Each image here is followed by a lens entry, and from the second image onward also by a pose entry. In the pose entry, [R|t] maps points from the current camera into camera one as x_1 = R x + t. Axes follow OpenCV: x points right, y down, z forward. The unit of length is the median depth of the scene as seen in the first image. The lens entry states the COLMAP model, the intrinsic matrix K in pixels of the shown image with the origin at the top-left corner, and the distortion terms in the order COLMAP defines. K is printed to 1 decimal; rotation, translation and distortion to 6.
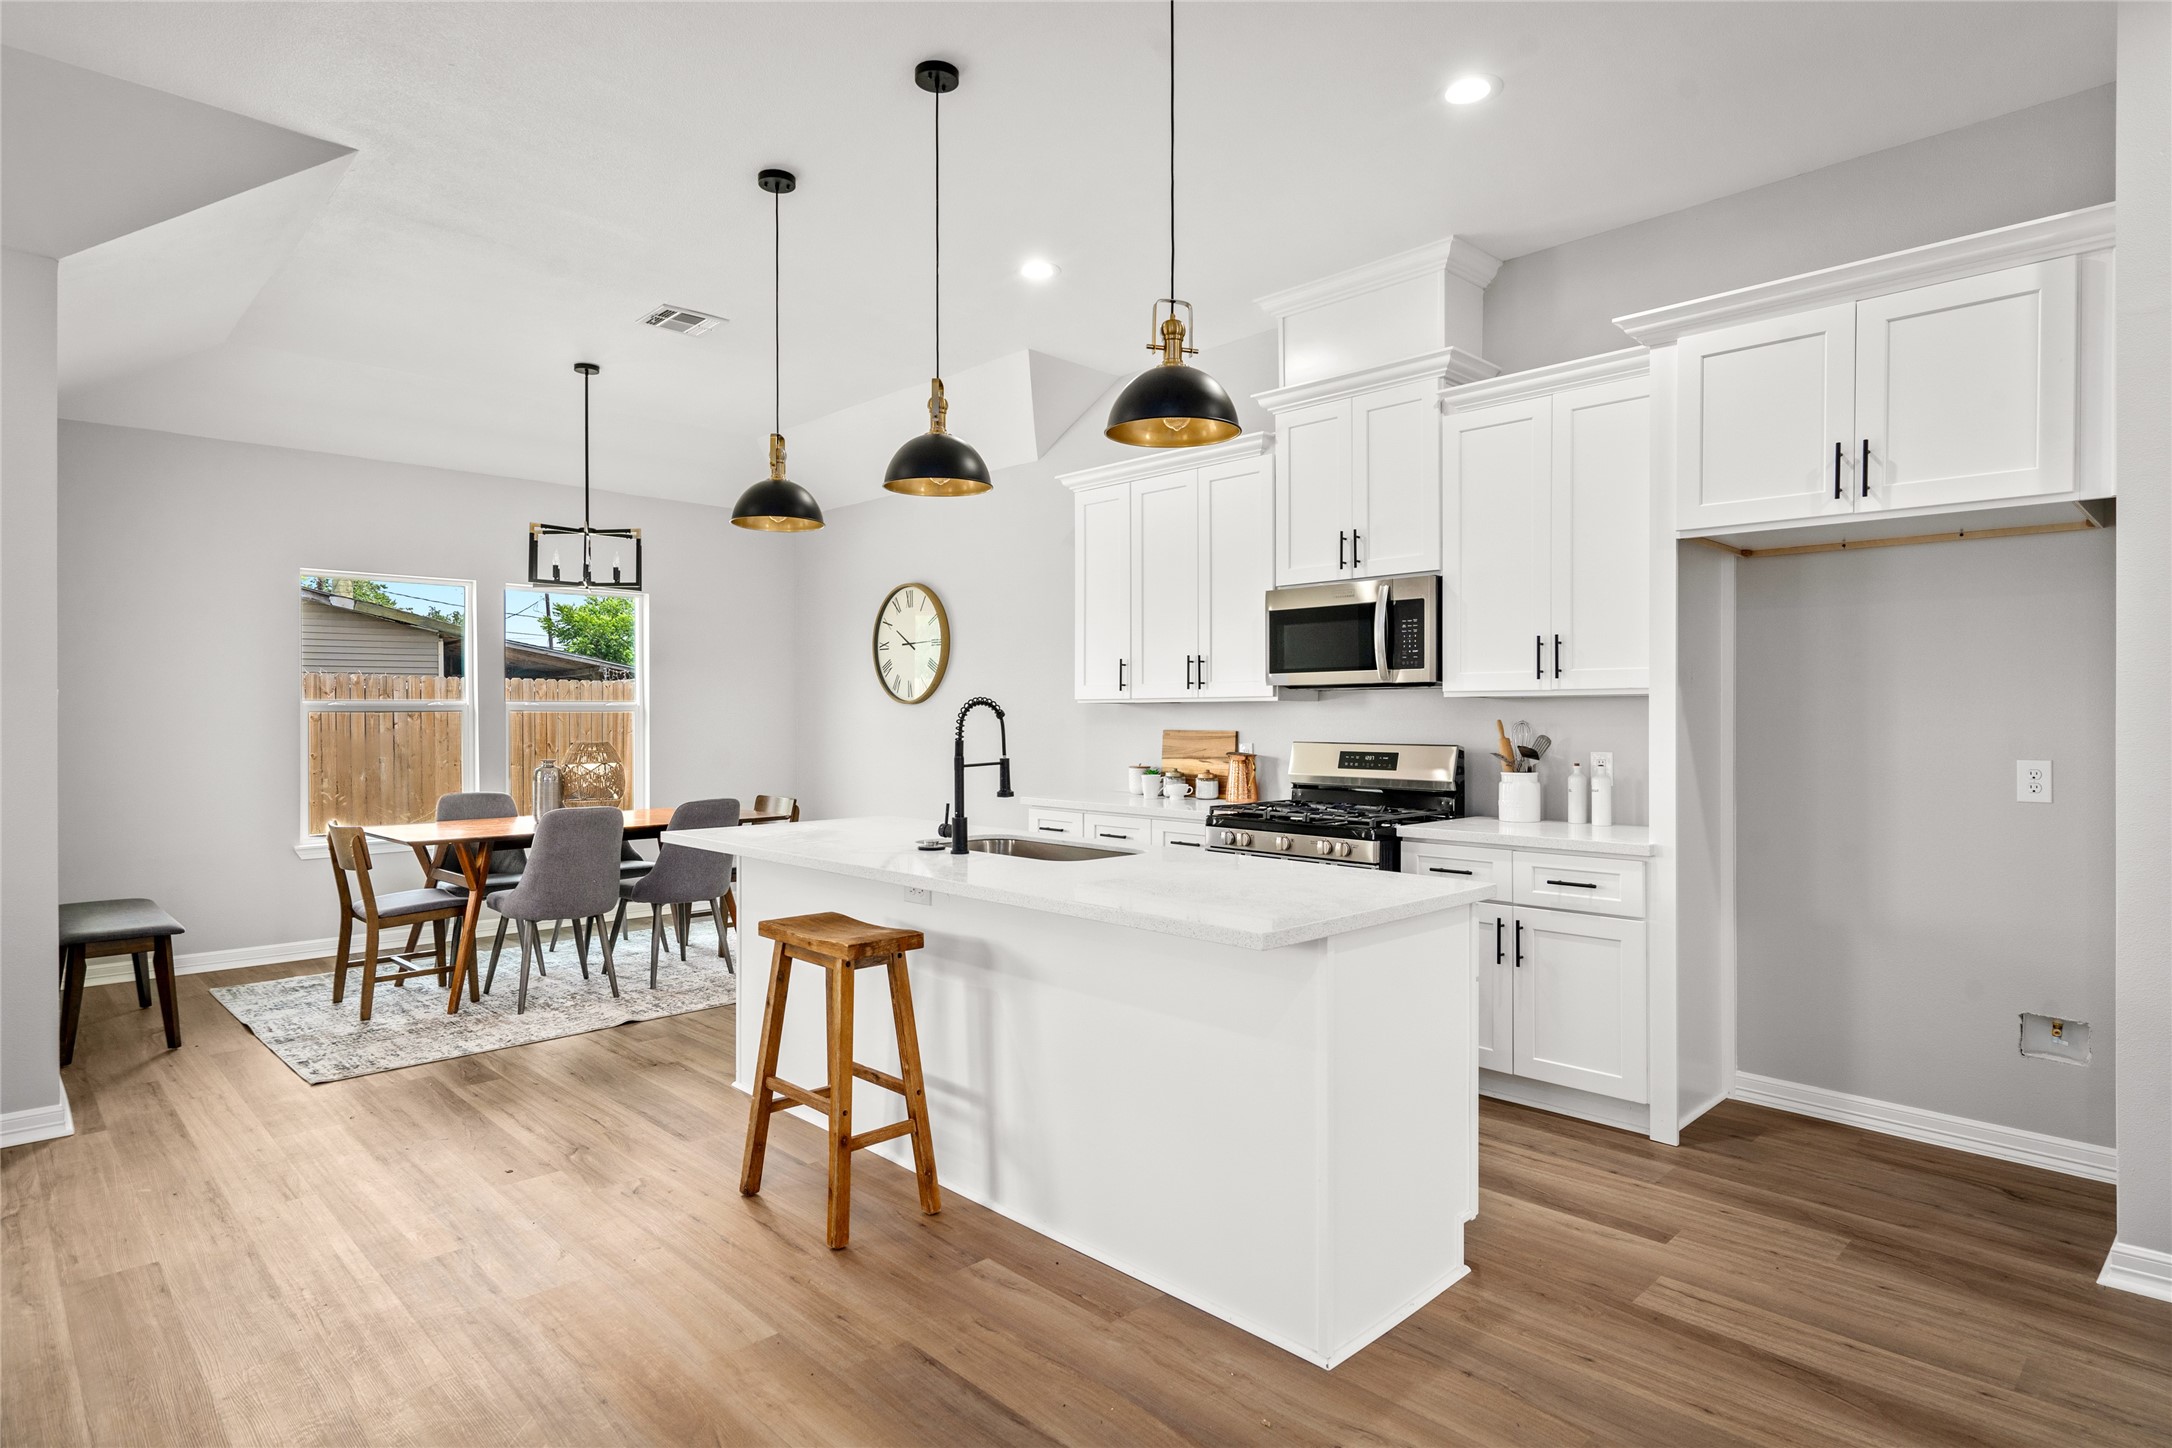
lens RADIAL K [[1162.1, 0, 1080.0], [0, 1162.1, 713.7], [0, 0, 1]] dist [0.008214, 0.001630]
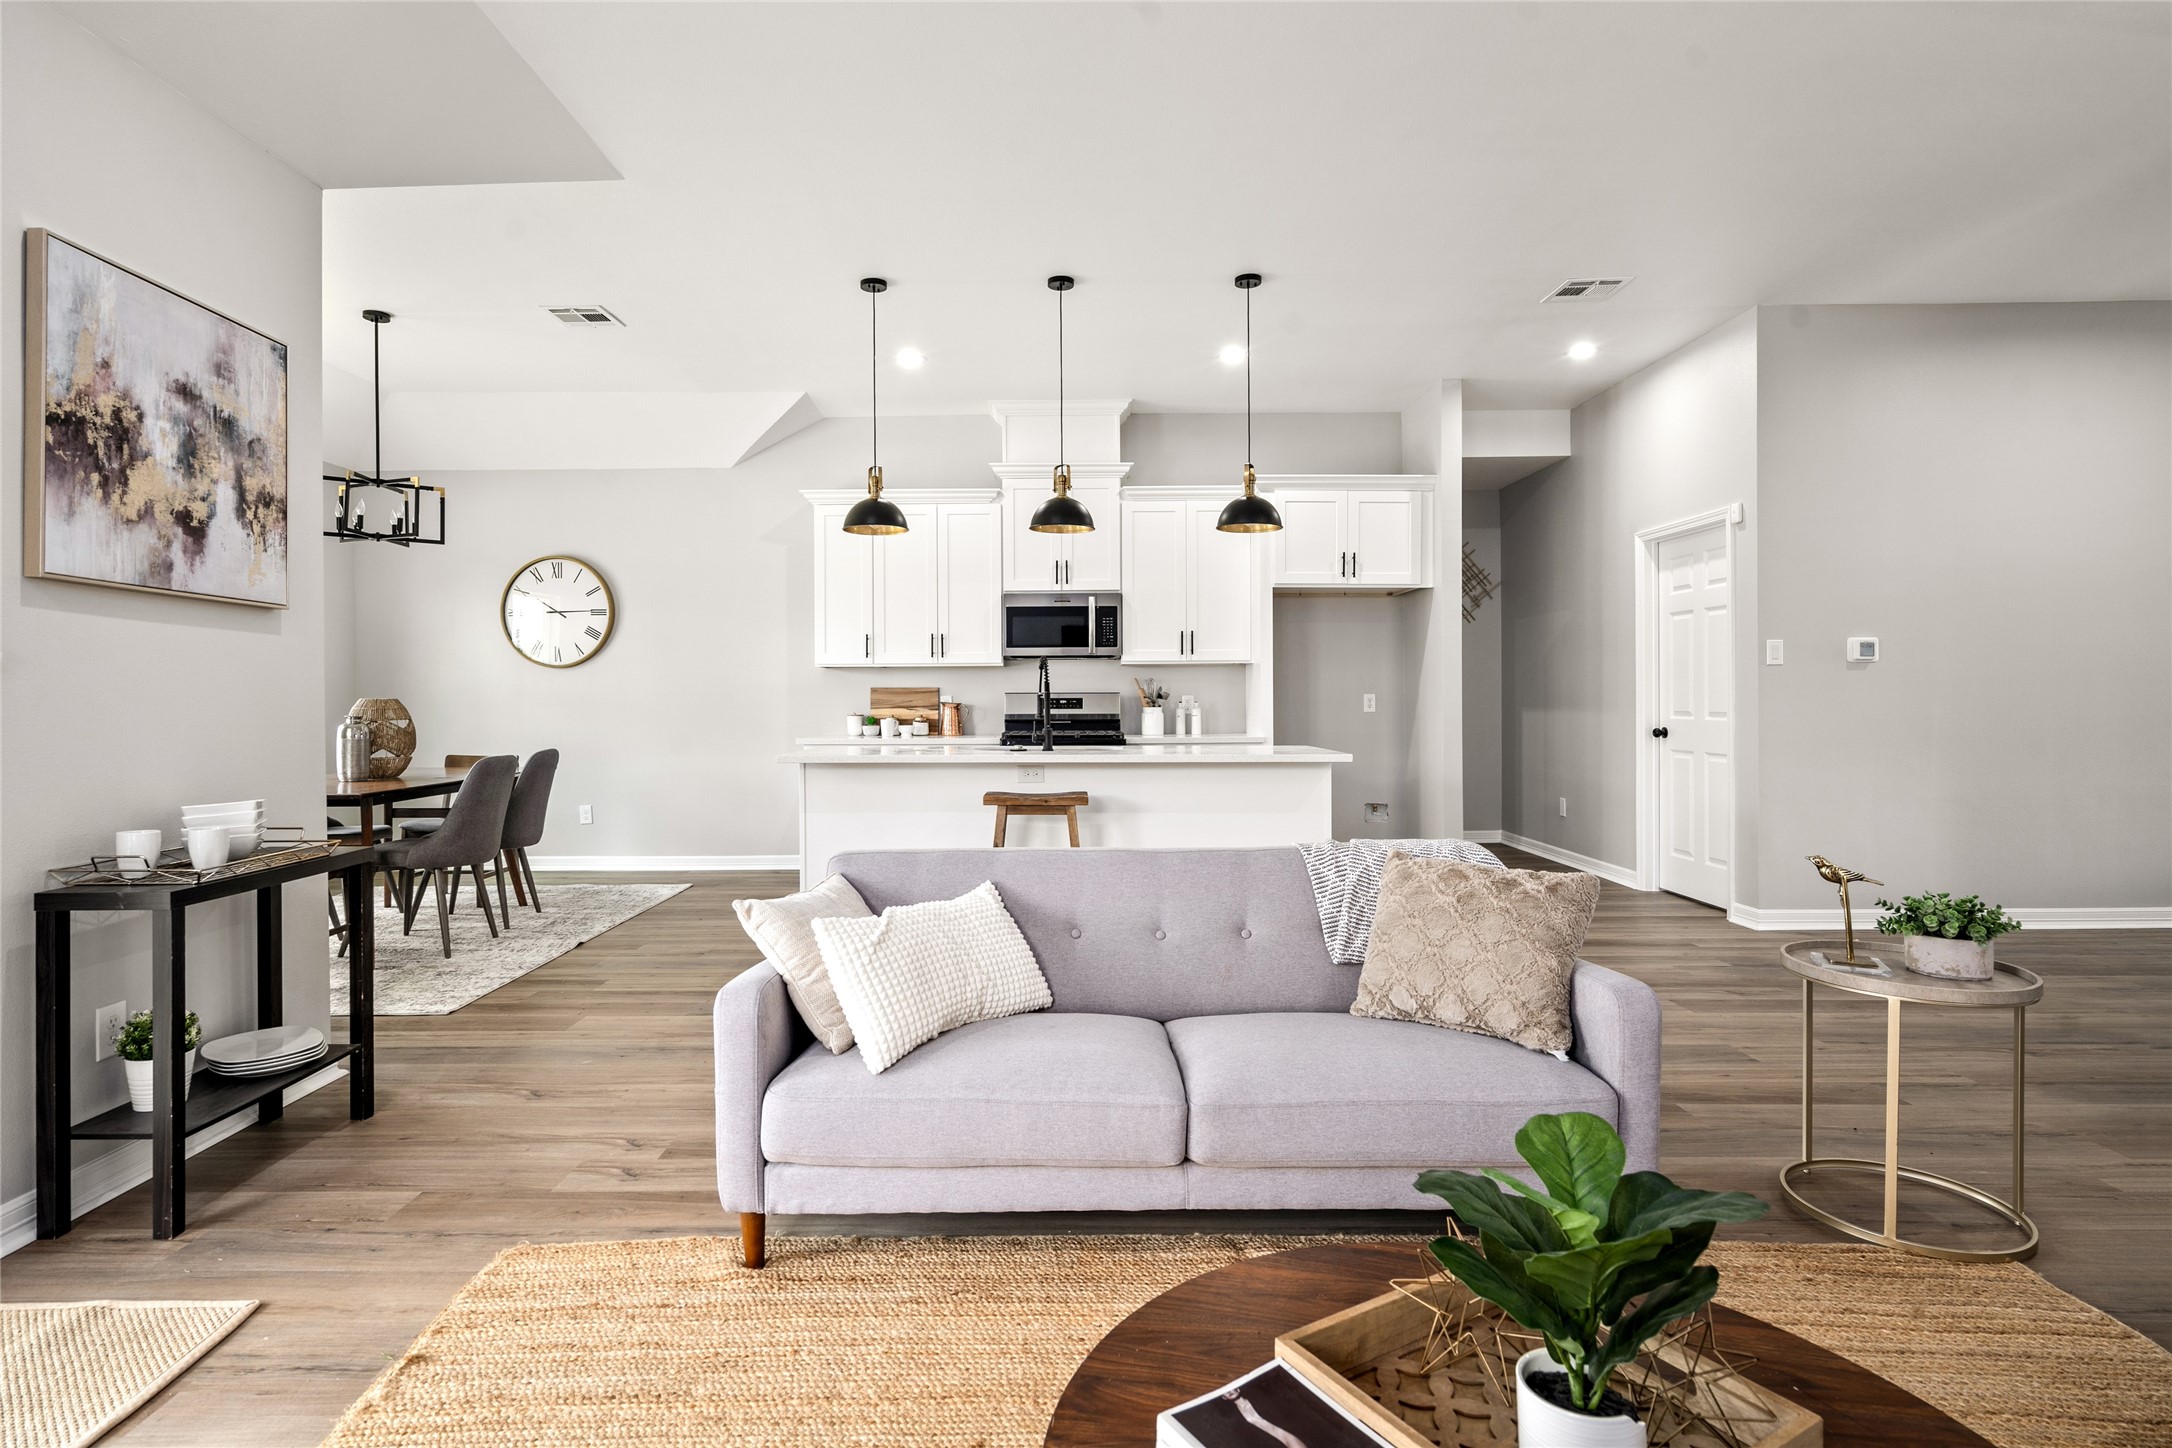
lens RADIAL K [[1105.2, 0, 1063.5], [0, 1105.2, 694.4], [0, 0, 1]] dist [0.003219, 0.000688]
pose [[0.699634, -0.000827, 0.714501, -0.905264], [0.003888, 0.999989, -0.002650, 0.033946], [-0.714491, 0.004632, 0.699630, -0.080777]]
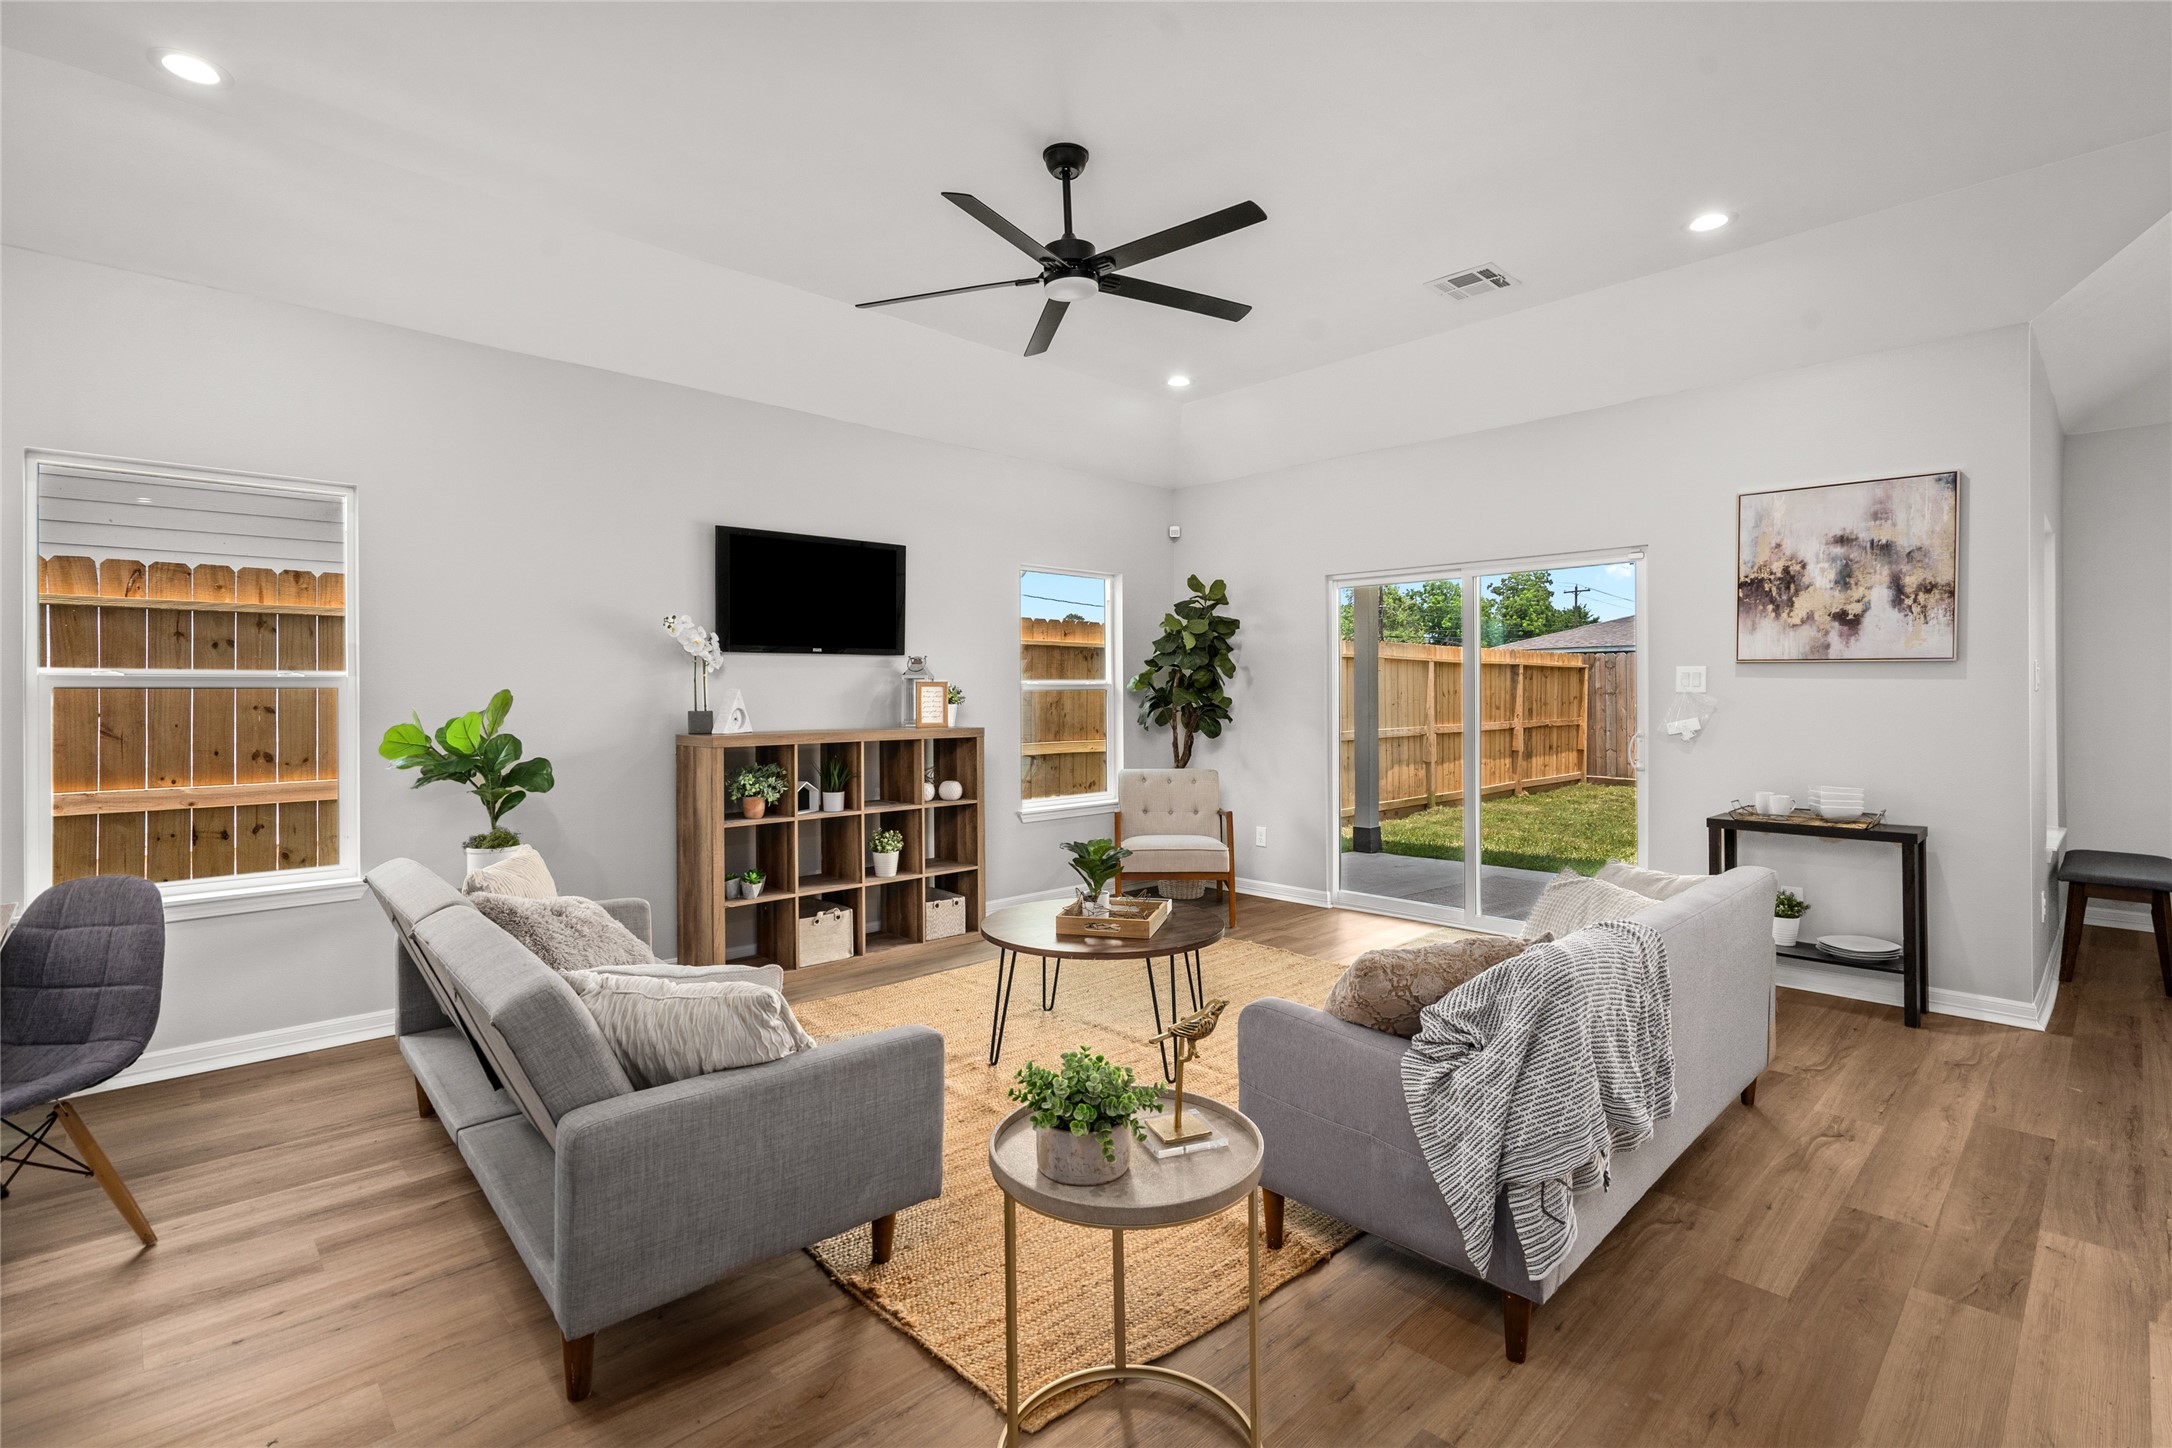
lens RADIAL K [[996.5, 0, 1087.8], [0, 996.5, 693.4], [0, 0, 1]] dist [-0.002270, 0.001779]
pose [[-0.005321, 0.003251, -0.999981, 0.156108], [0.003753, 0.999988, 0.003231, -0.001379], [0.999979, -0.003735, -0.005333, 0.000842]]
